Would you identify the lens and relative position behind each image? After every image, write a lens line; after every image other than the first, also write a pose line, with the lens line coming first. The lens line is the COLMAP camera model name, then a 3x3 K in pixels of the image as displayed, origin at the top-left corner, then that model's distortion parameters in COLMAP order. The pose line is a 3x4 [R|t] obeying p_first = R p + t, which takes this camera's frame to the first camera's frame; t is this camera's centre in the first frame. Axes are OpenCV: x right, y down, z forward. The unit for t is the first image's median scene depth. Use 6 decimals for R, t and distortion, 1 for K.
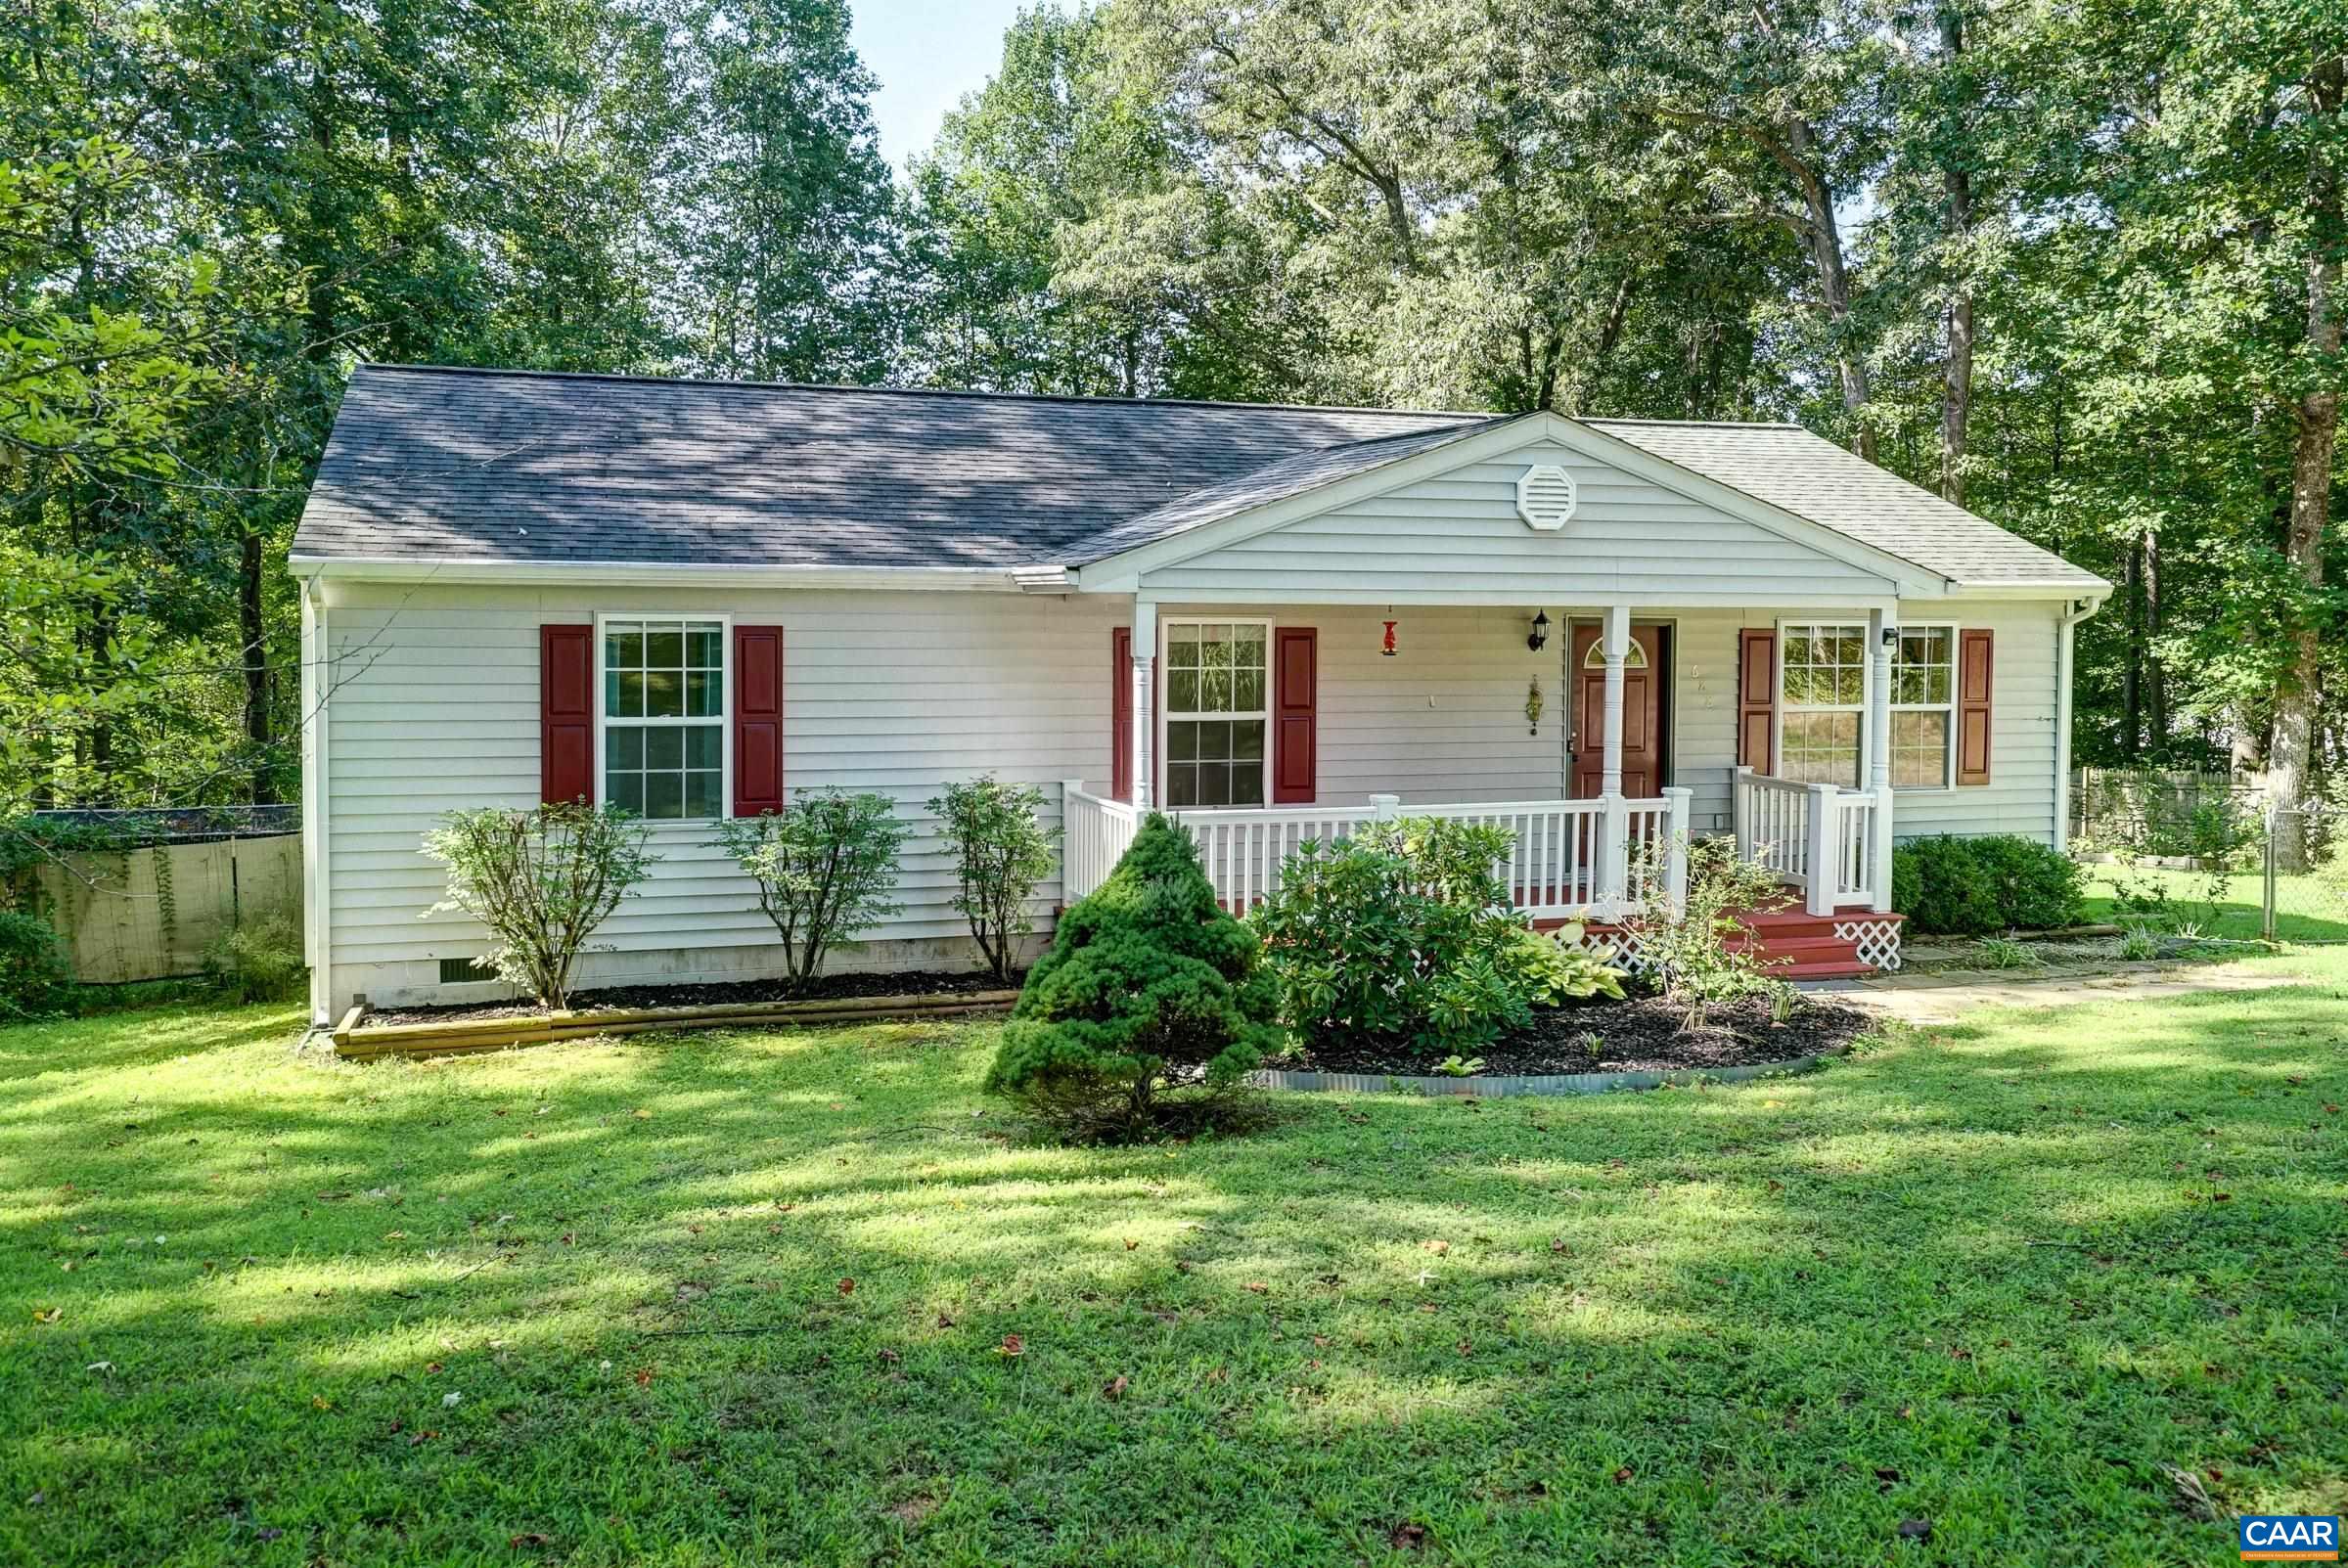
lens RADIAL K [[1821.2, 0, 1134.2], [0, 1821.2, 717.8], [0, 0, 1]] dist [0.032045, -0.000551]
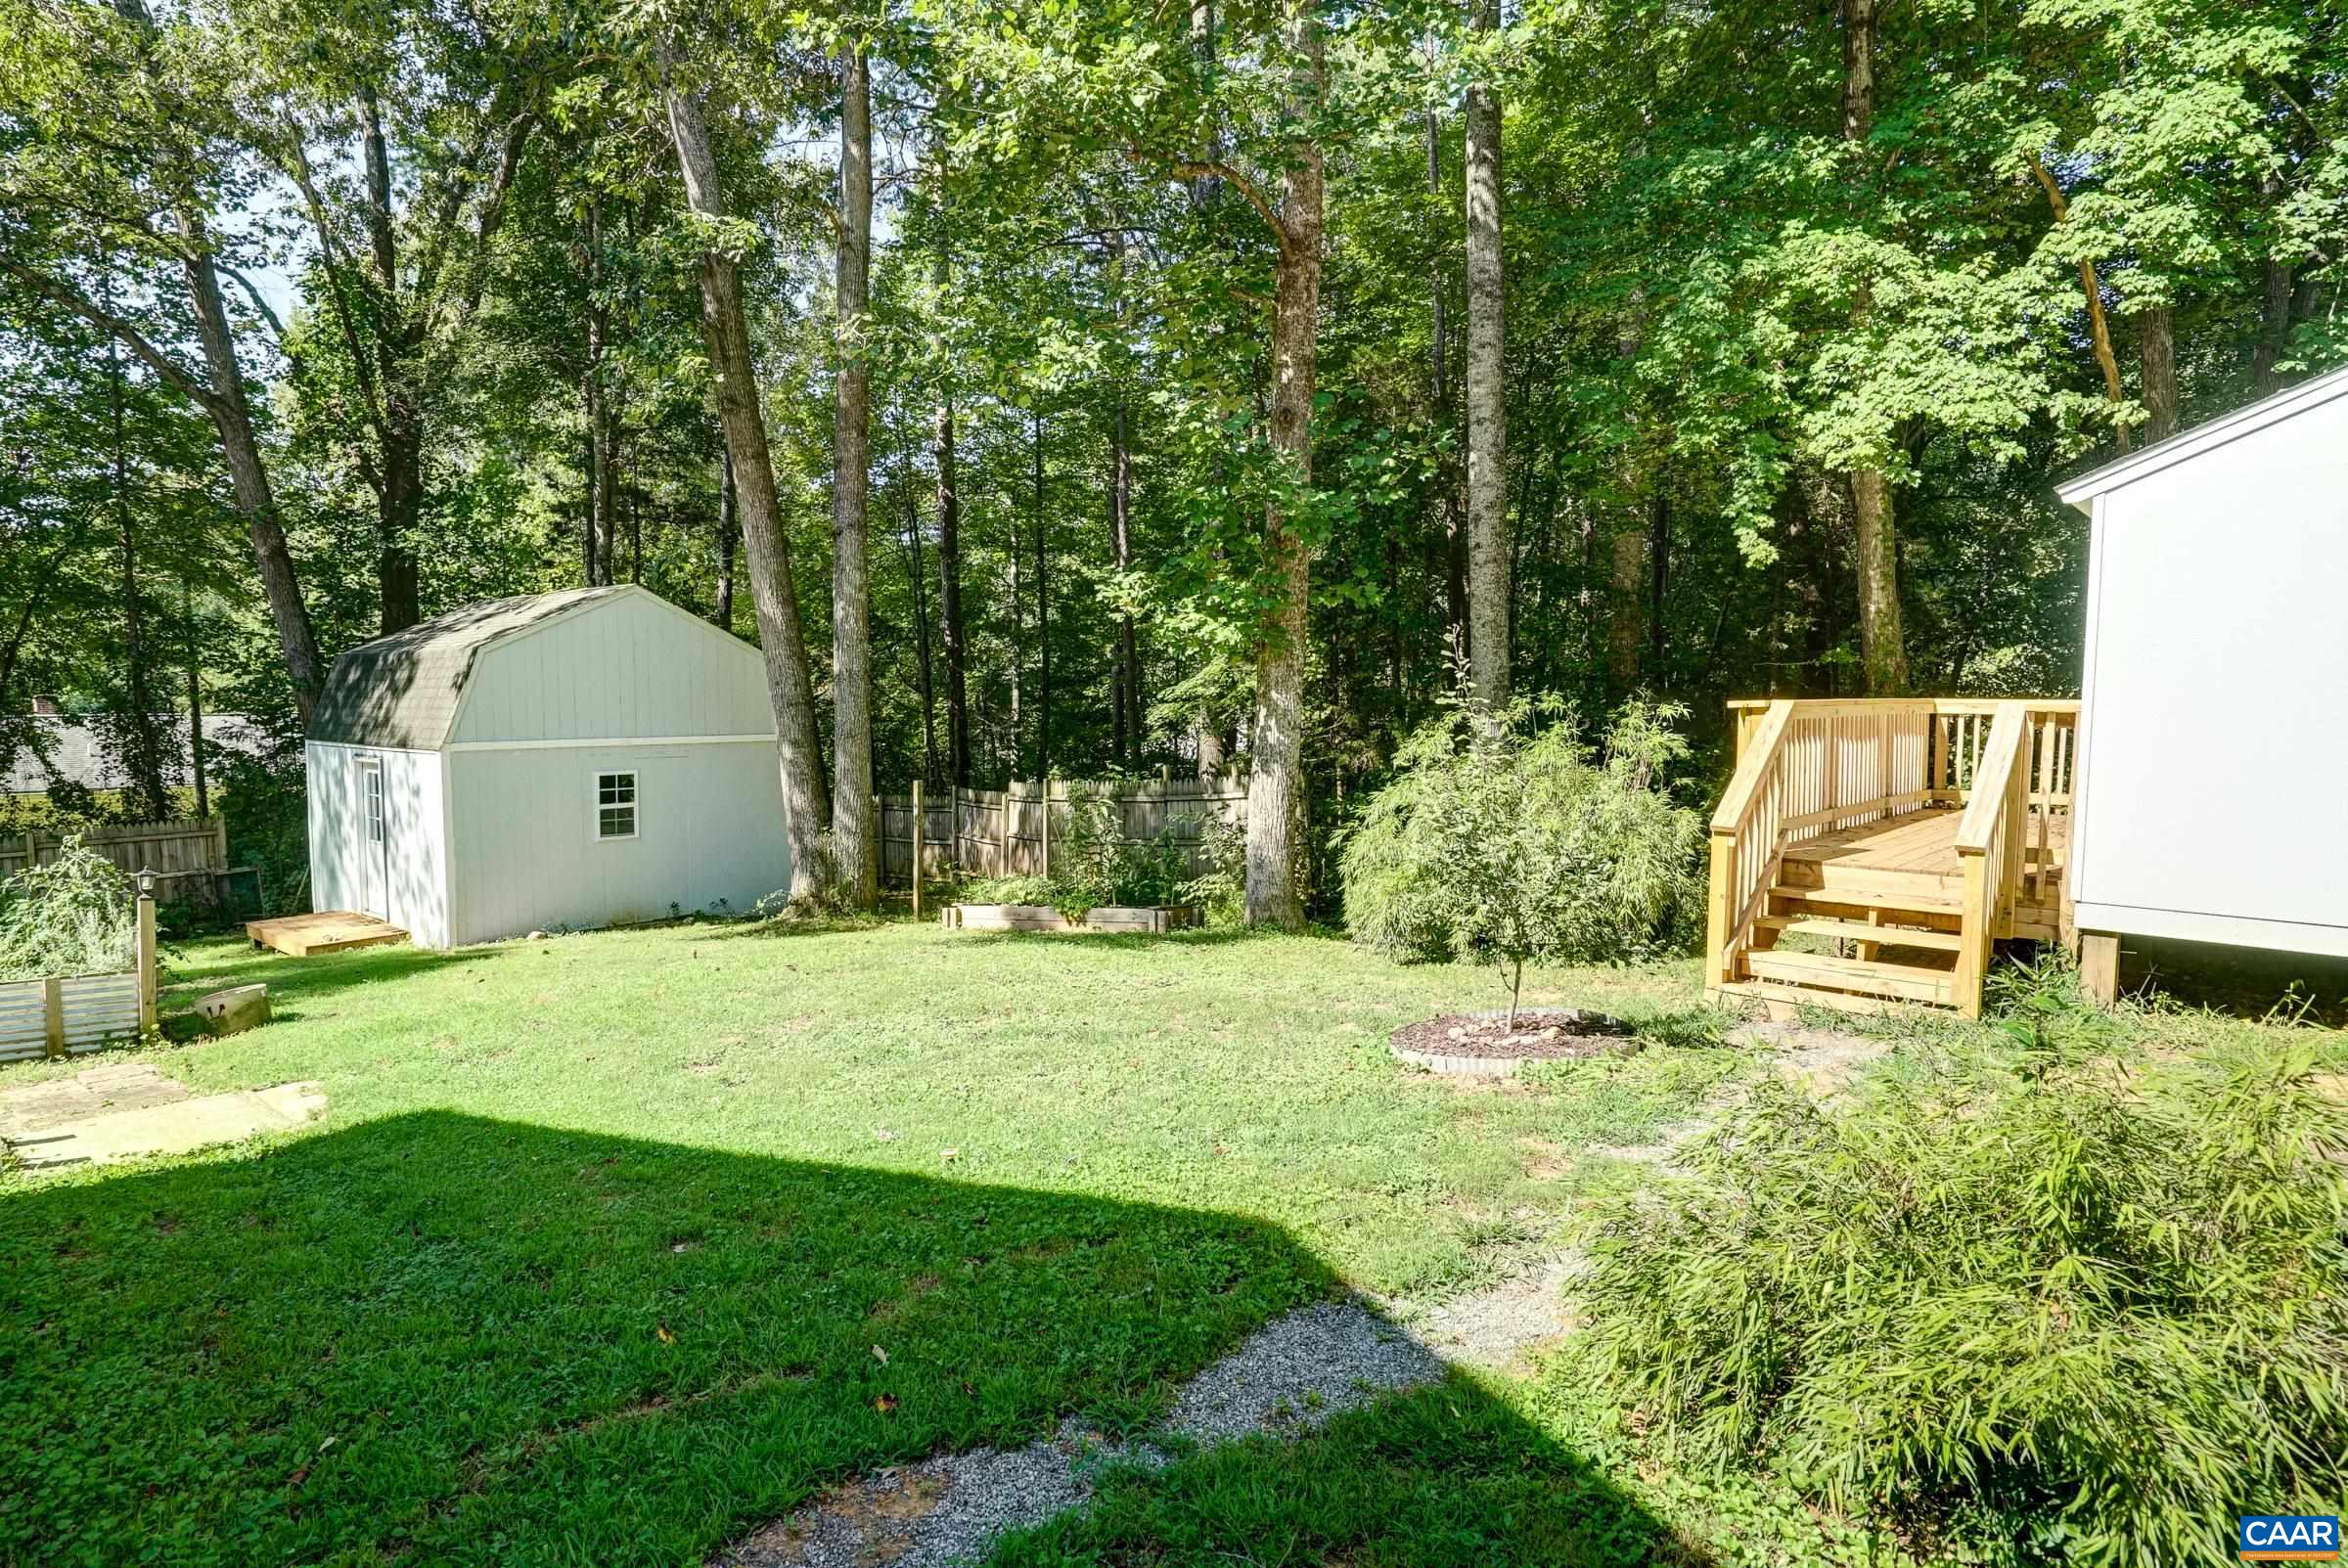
lens RADIAL K [[1290.8, 0, 1117.3], [0, 1290.8, 786.9], [0, 0, 1]] dist [-0.031228, 0.022654]
pose [[0.886794, -0.038293, 0.460575, 0.697600], [0.027689, 0.999173, 0.029761, 0.034272], [-0.461334, -0.013639, 0.887122, 1.190159]]
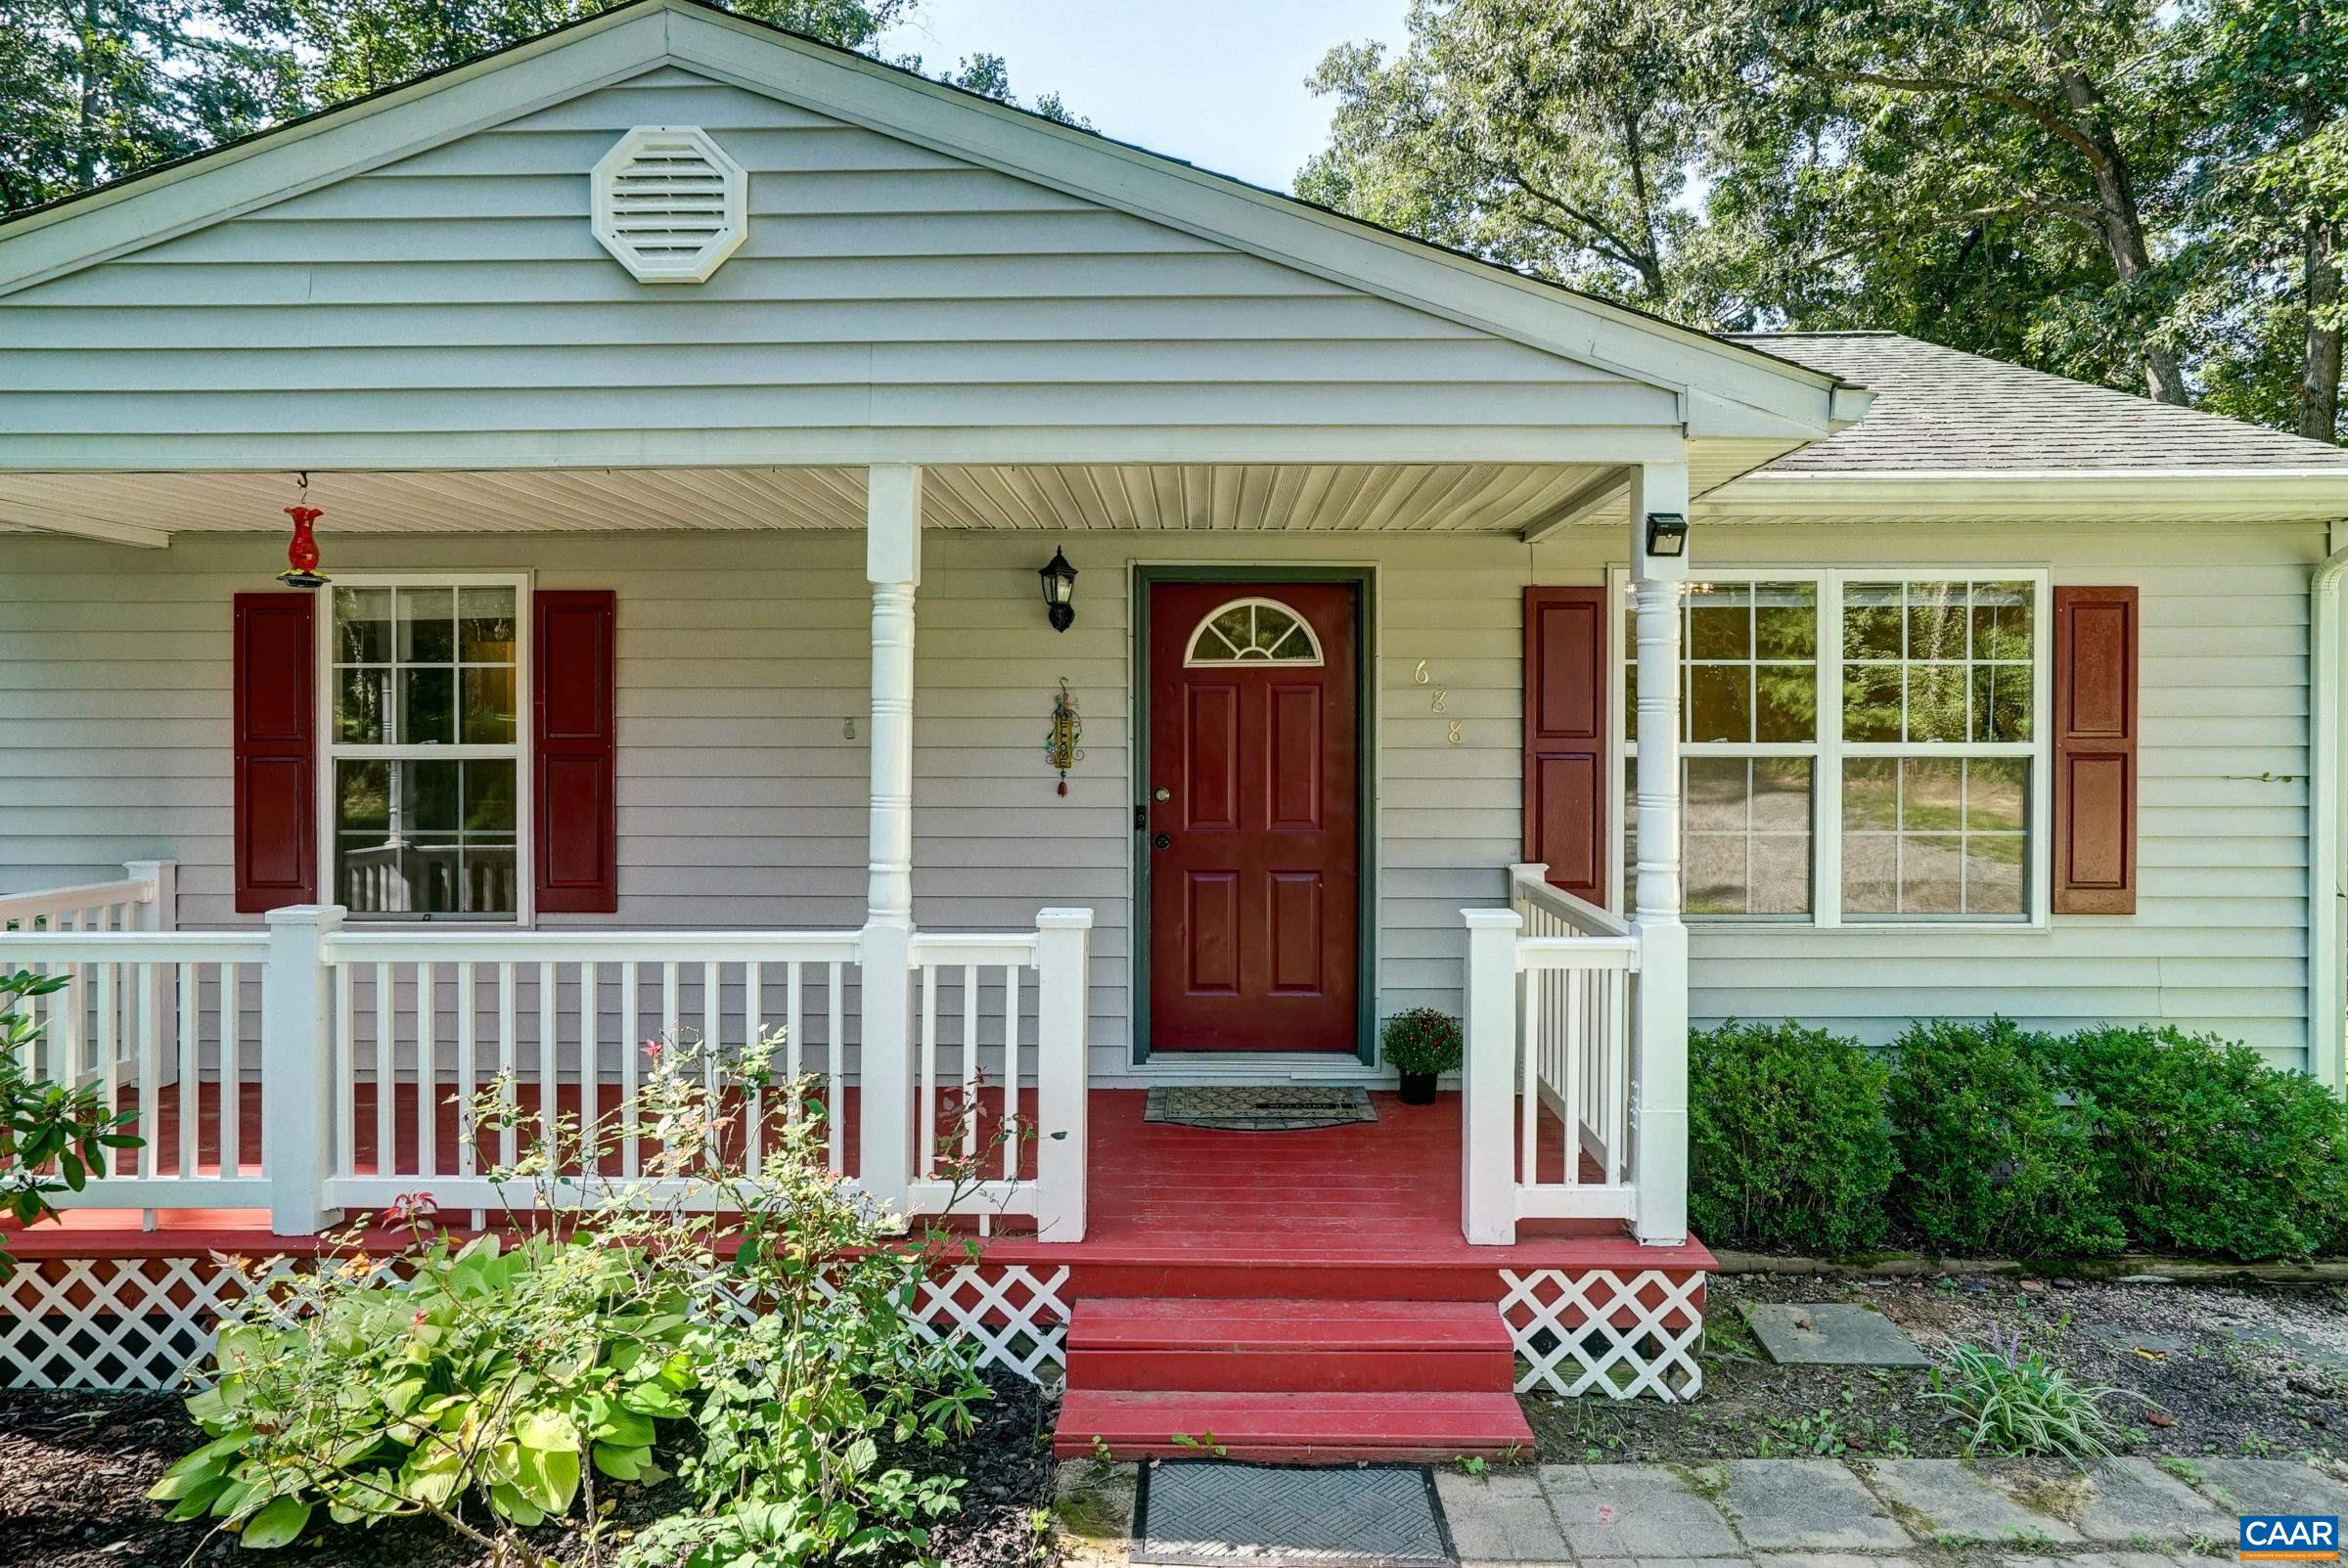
lens RADIAL K [[1385.4, 0, 1185.8], [0, 1385.4, 772.2], [0, 0, 1]] dist [-0.013855, 0.015604]
pose [[0.950291, 0.001222, -0.311359, 0.394495], [-0.011650, 0.999432, -0.031632, 0.015862], [0.311144, 0.033687, 0.949766, 0.668690]]
